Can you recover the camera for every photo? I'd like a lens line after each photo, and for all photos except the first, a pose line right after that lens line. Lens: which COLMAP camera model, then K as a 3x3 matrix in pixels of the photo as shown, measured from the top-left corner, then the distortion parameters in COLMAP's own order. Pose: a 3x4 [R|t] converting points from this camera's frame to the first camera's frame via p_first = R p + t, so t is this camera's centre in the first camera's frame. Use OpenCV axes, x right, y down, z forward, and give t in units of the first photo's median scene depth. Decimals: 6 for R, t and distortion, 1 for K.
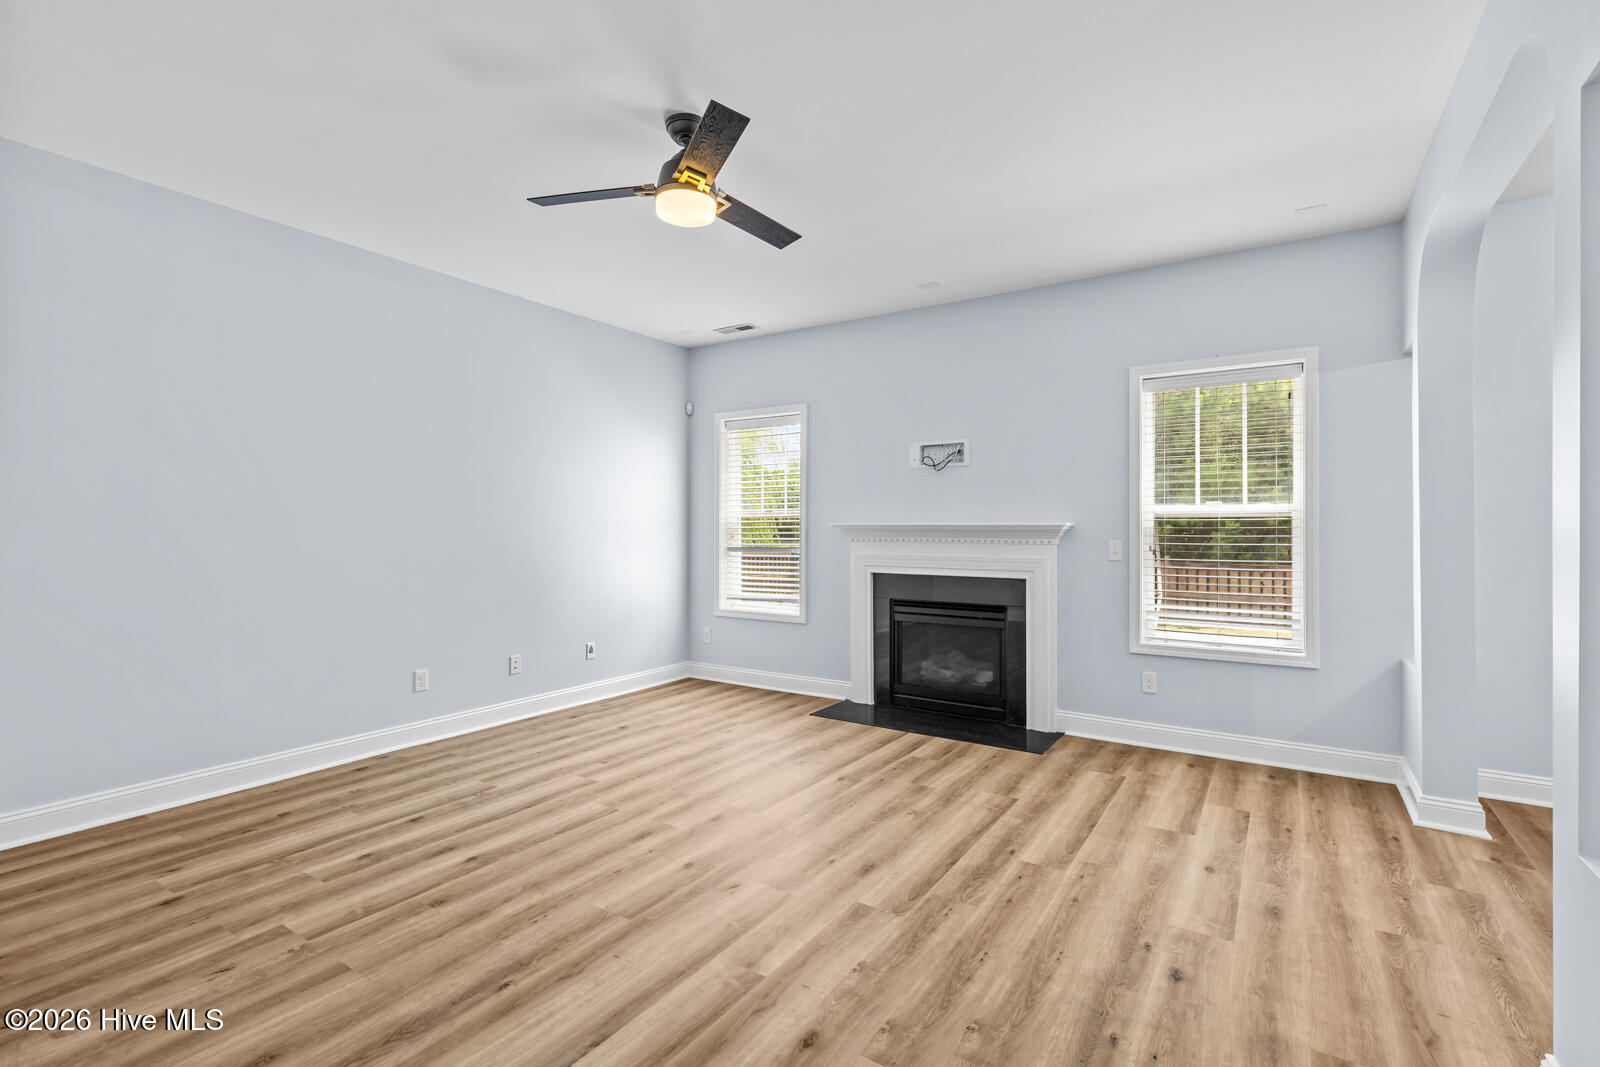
lens RADIAL K [[731.3, 0, 798.8], [0, 731.3, 522.1], [0, 0, 1]] dist [0.001670, -0.000266]
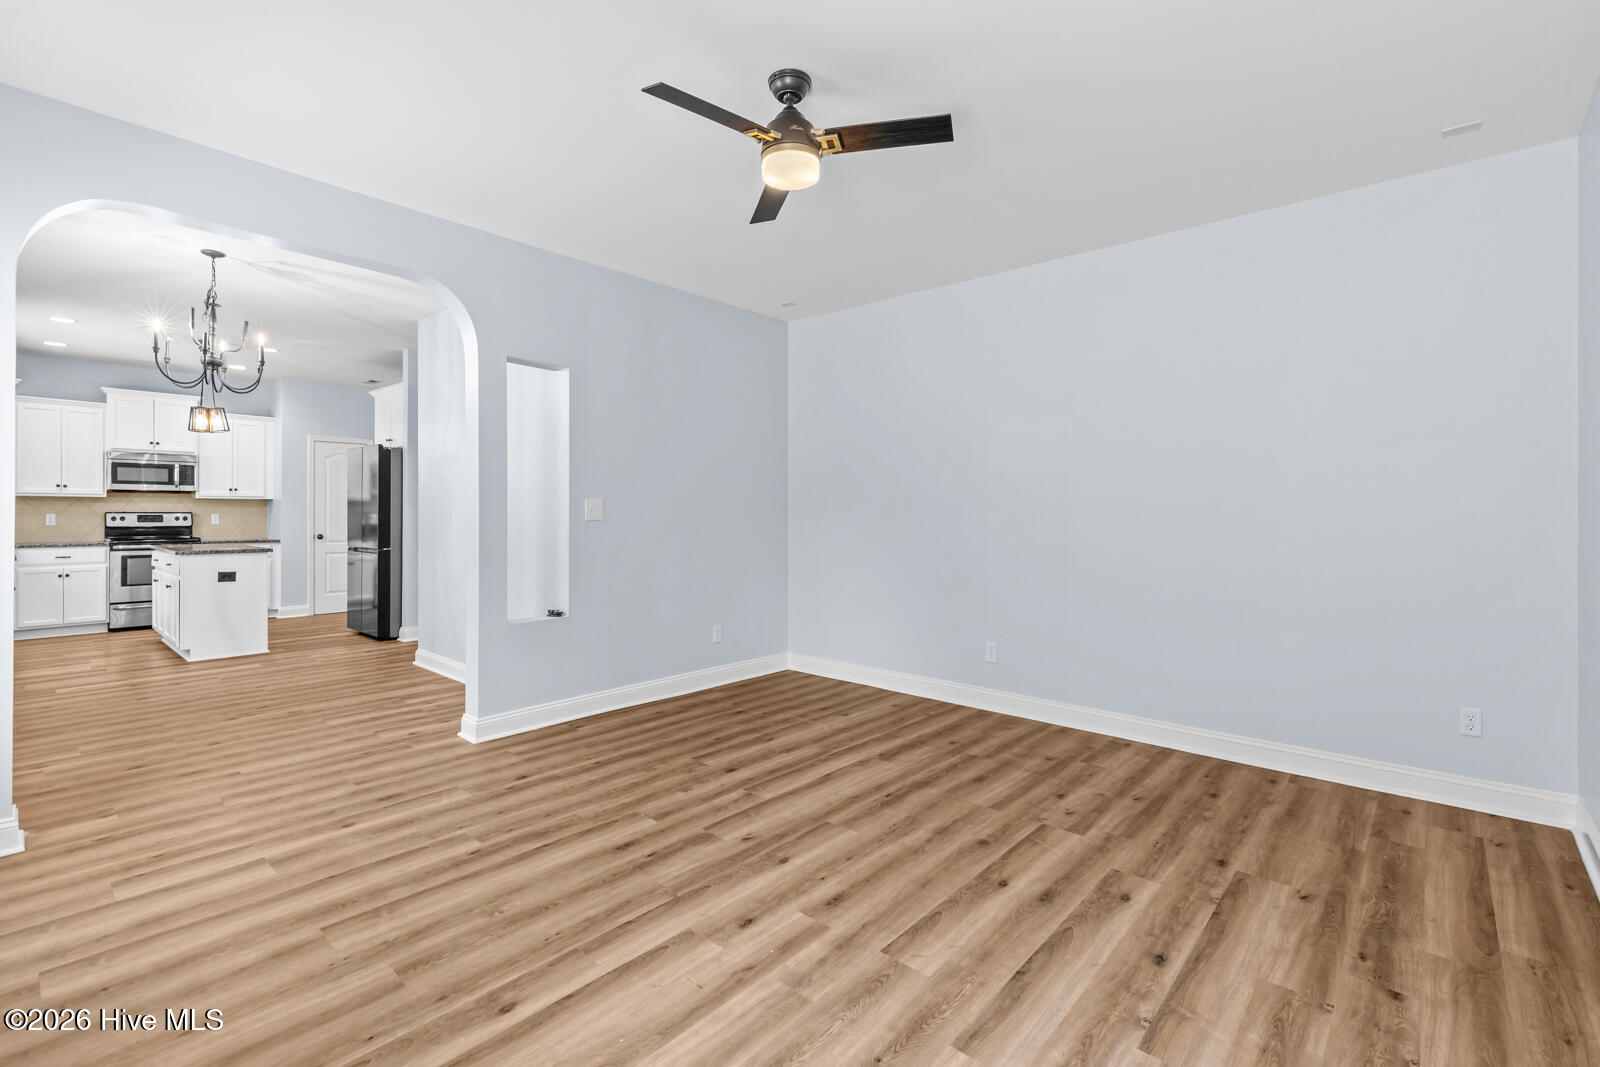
lens RADIAL K [[731.3, 0, 798.8], [0, 731.3, 522.1], [0, 0, 1]] dist [0.001670, -0.000266]
pose [[-0.990417, -0.008032, 0.137877, -0.307106], [-0.007836, 0.999967, 0.001966, -0.021944], [-0.137888, 0.000867, -0.990447, 2.000509]]
